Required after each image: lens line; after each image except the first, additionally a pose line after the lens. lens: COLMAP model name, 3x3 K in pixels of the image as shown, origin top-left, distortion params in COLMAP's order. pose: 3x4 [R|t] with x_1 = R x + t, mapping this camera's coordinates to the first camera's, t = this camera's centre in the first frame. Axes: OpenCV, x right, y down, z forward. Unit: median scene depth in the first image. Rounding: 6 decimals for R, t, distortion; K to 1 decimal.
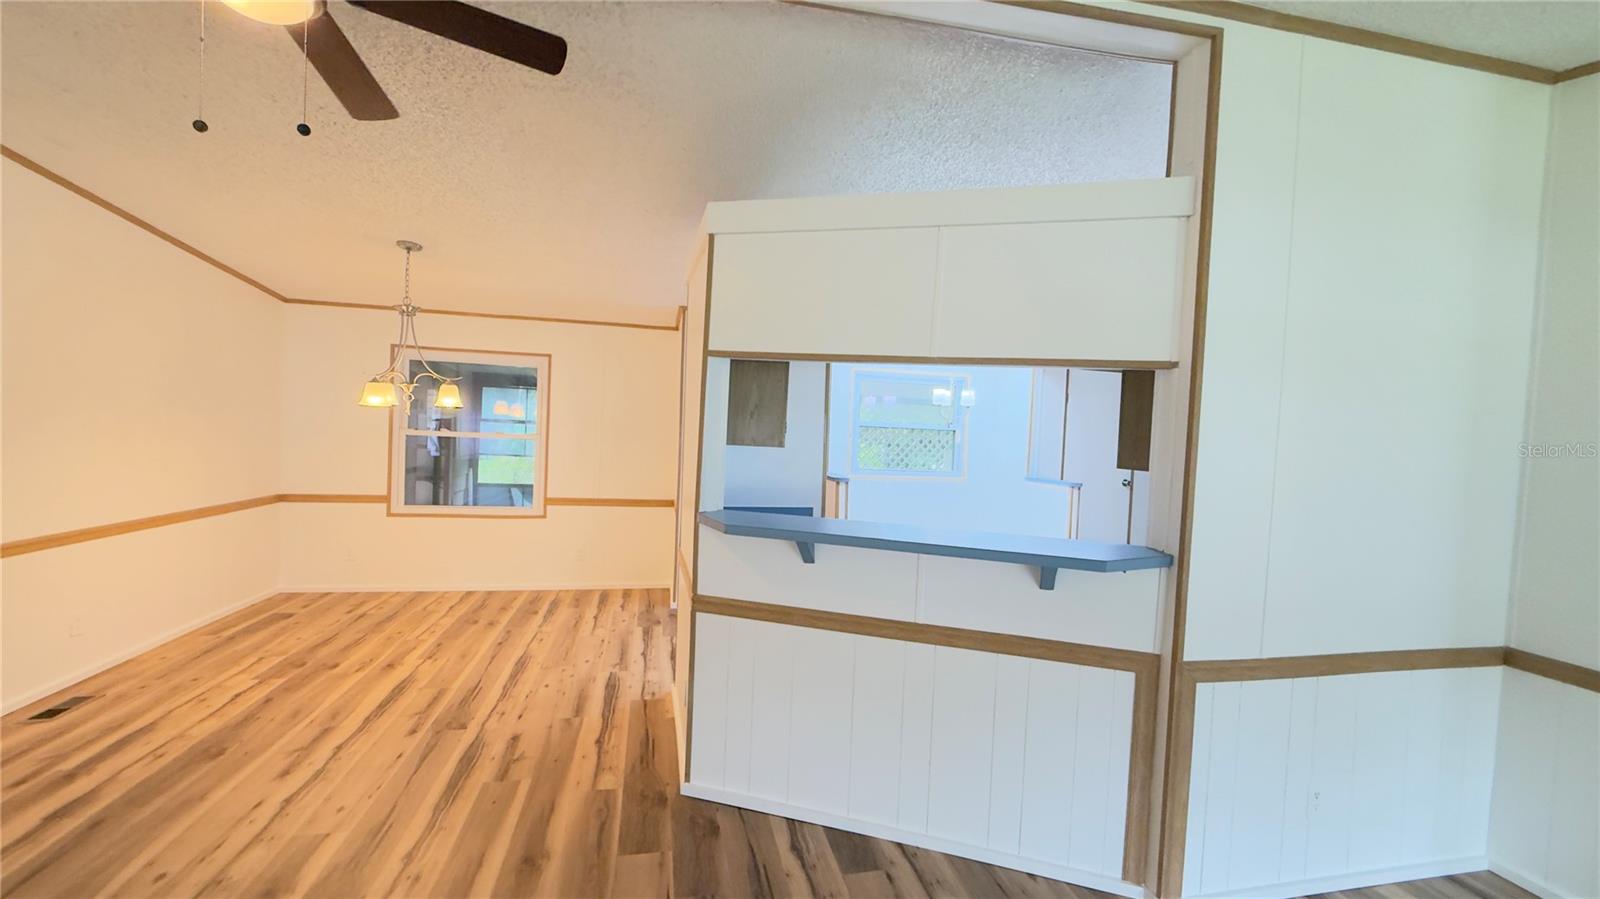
lens RADIAL K [[635.2, 0, 798.0], [0, 635.2, 447.4], [0, 0, 1]] dist [-0.000741, 0.000286]
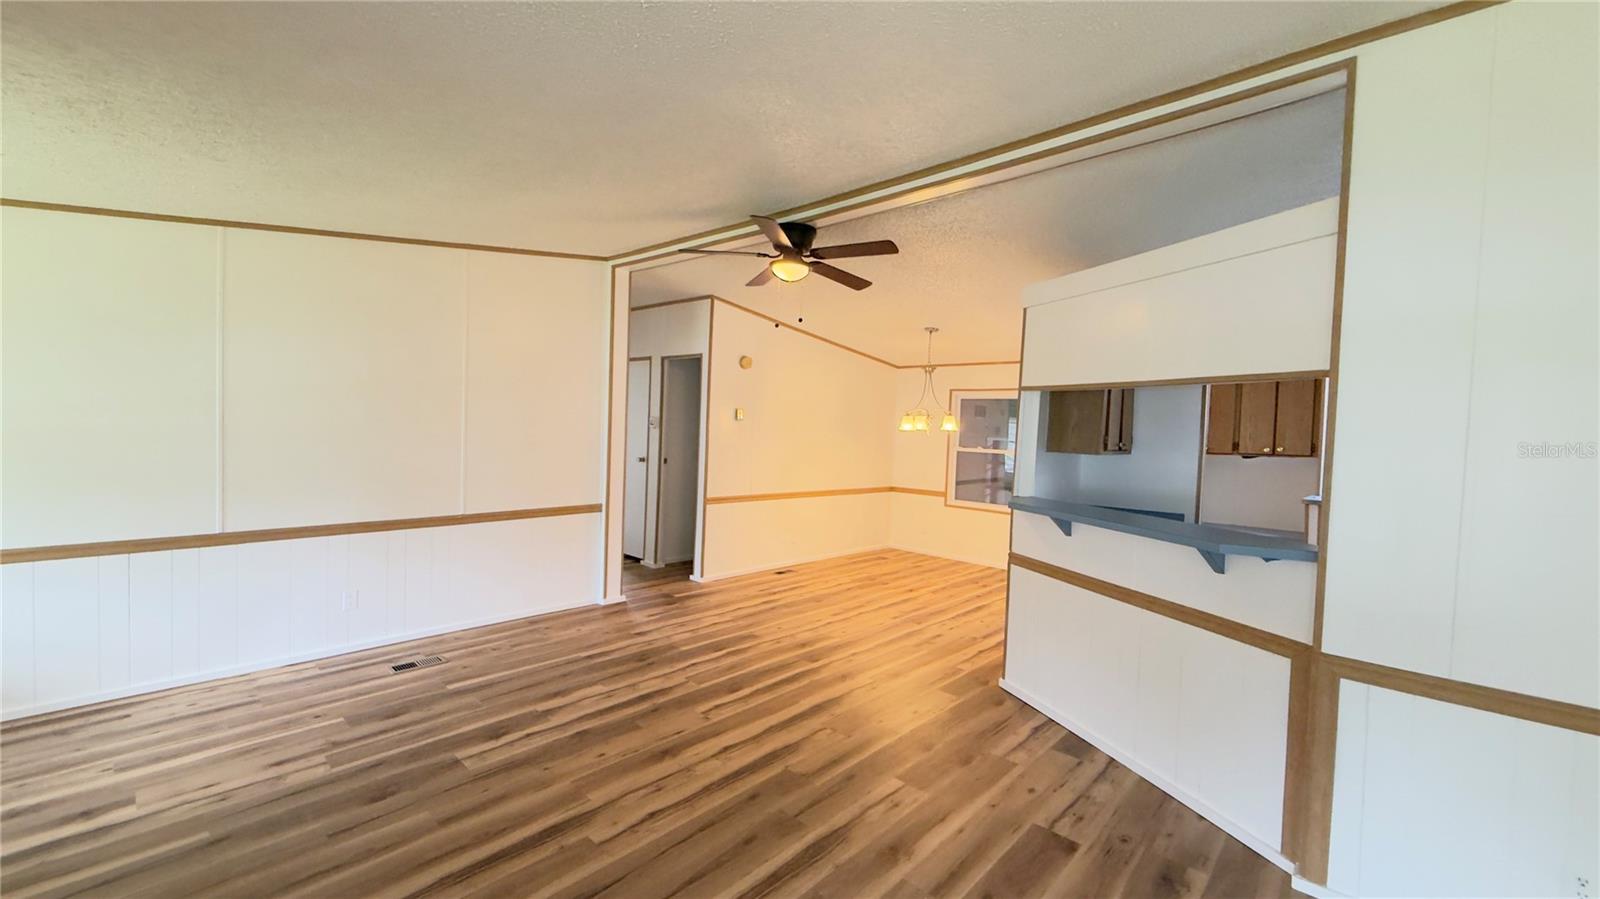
lens RADIAL K [[635.2, 0, 797.0], [0, 635.2, 449.6], [0, 0, 1]] dist [-0.000741, 0.000286]
pose [[0.573187, 0.002828, -0.819420, 0.415658], [-0.033750, 0.999227, -0.020160, 0.021964], [0.818729, 0.039211, 0.572839, -0.145366]]
